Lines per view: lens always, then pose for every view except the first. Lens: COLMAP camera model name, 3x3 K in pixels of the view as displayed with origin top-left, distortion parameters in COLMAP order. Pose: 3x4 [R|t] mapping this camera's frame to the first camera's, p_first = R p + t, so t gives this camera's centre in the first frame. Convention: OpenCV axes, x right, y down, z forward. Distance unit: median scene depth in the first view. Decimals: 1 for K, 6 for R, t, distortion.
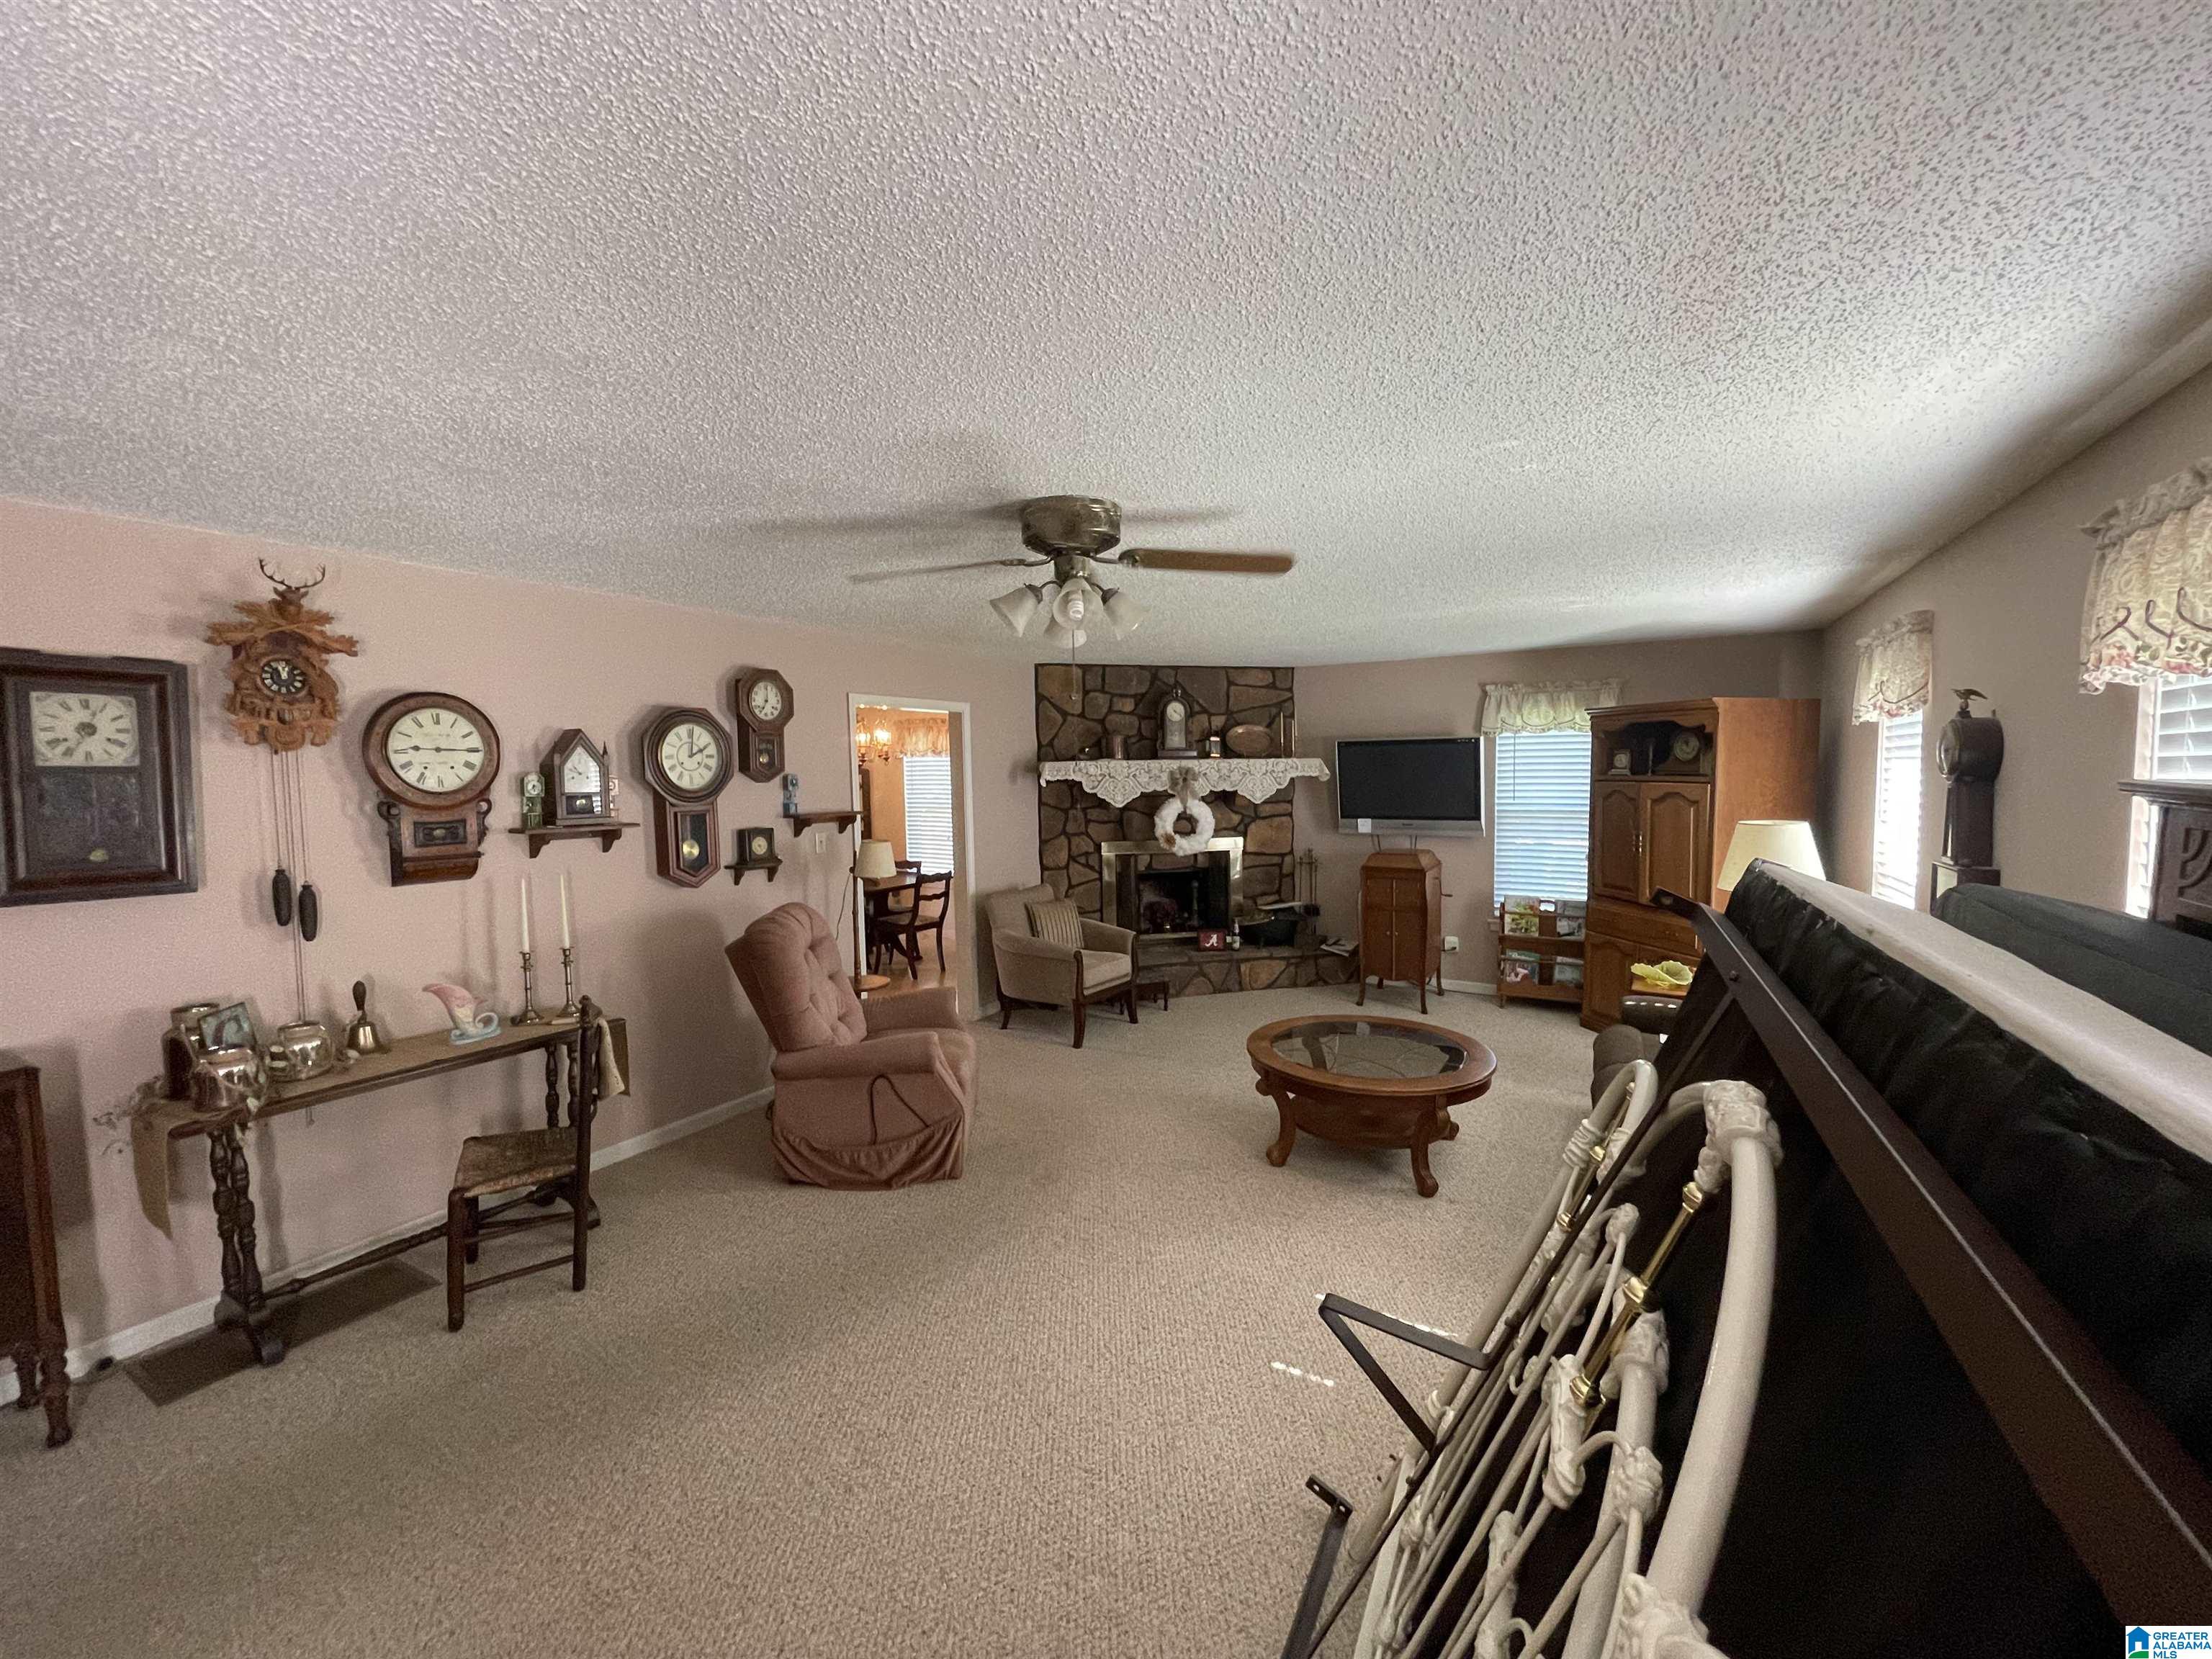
lens RADIAL K [[897.3, 0, 1104.6], [0, 897.3, 827.3], [0, 0, 1]] dist [-0.009880, -0.000438]
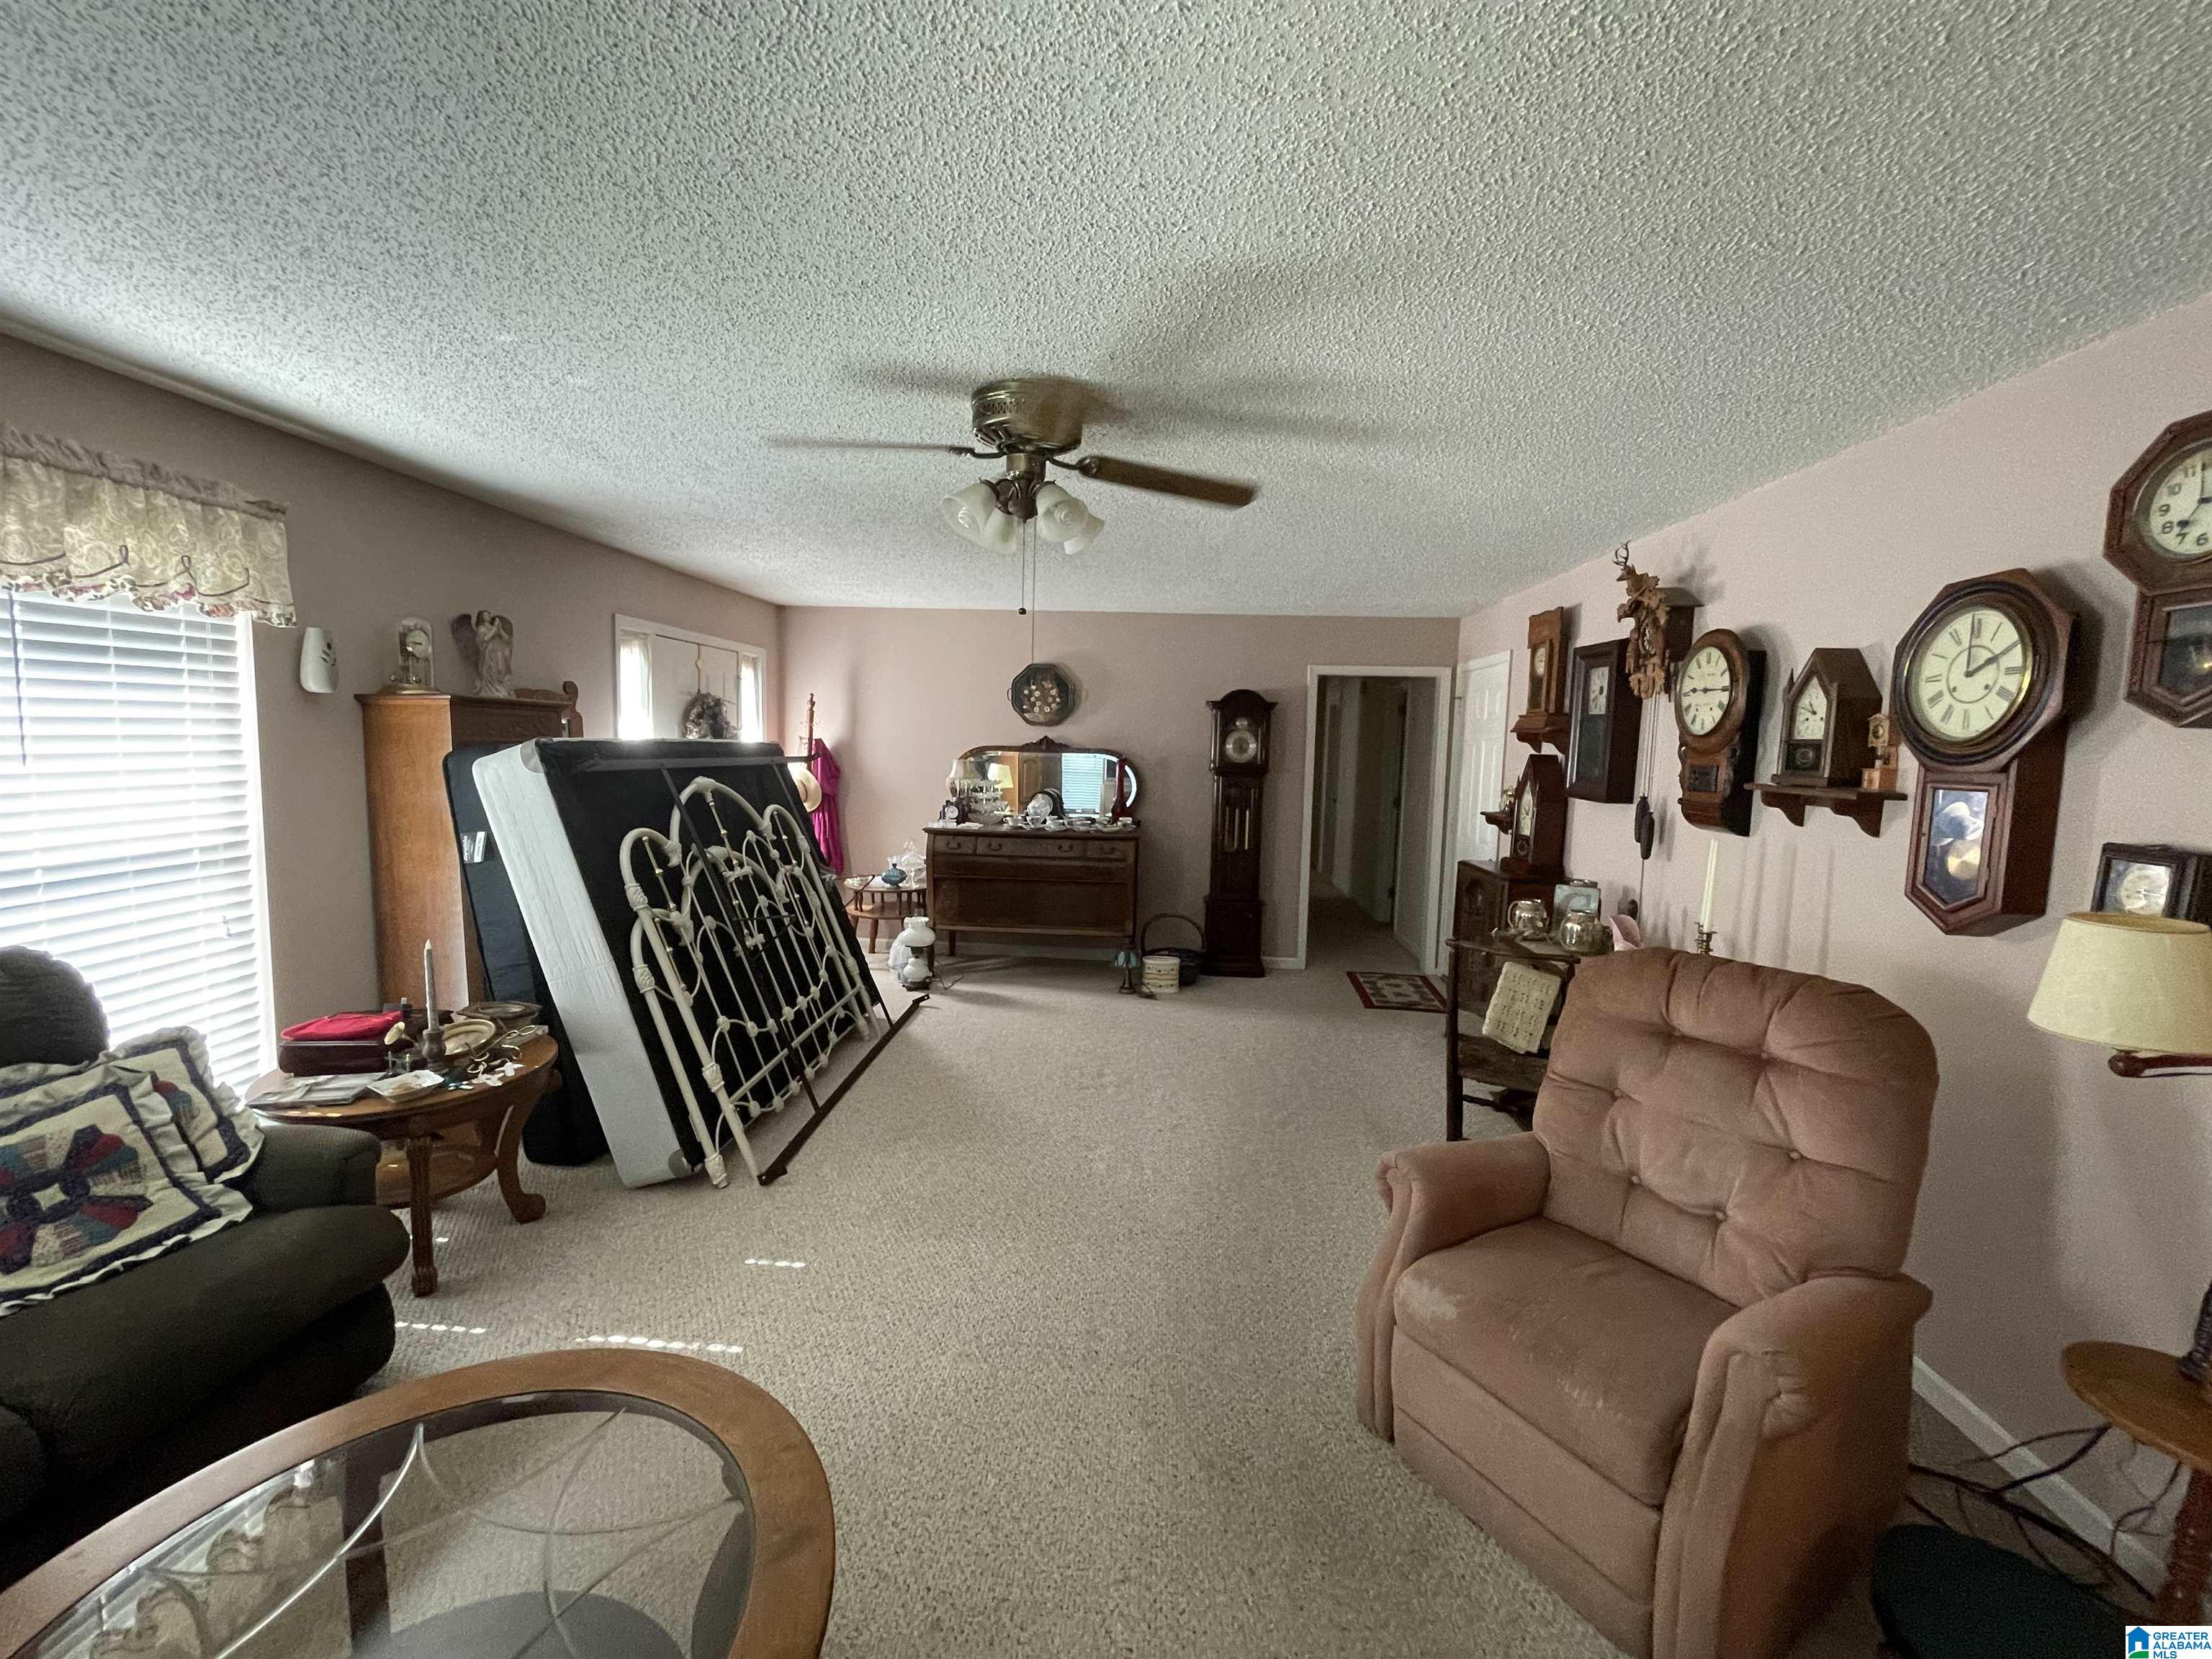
lens RADIAL K [[897.3, 0, 1102.5], [0, 897.3, 823.1], [0, 0, 1]] dist [-0.009880, -0.000438]
pose [[-0.898188, 0.028016, -0.438718, 0.240715], [-0.046226, 0.986416, 0.157630, -0.065002], [0.437175, 0.161862, -0.884692, 1.518793]]
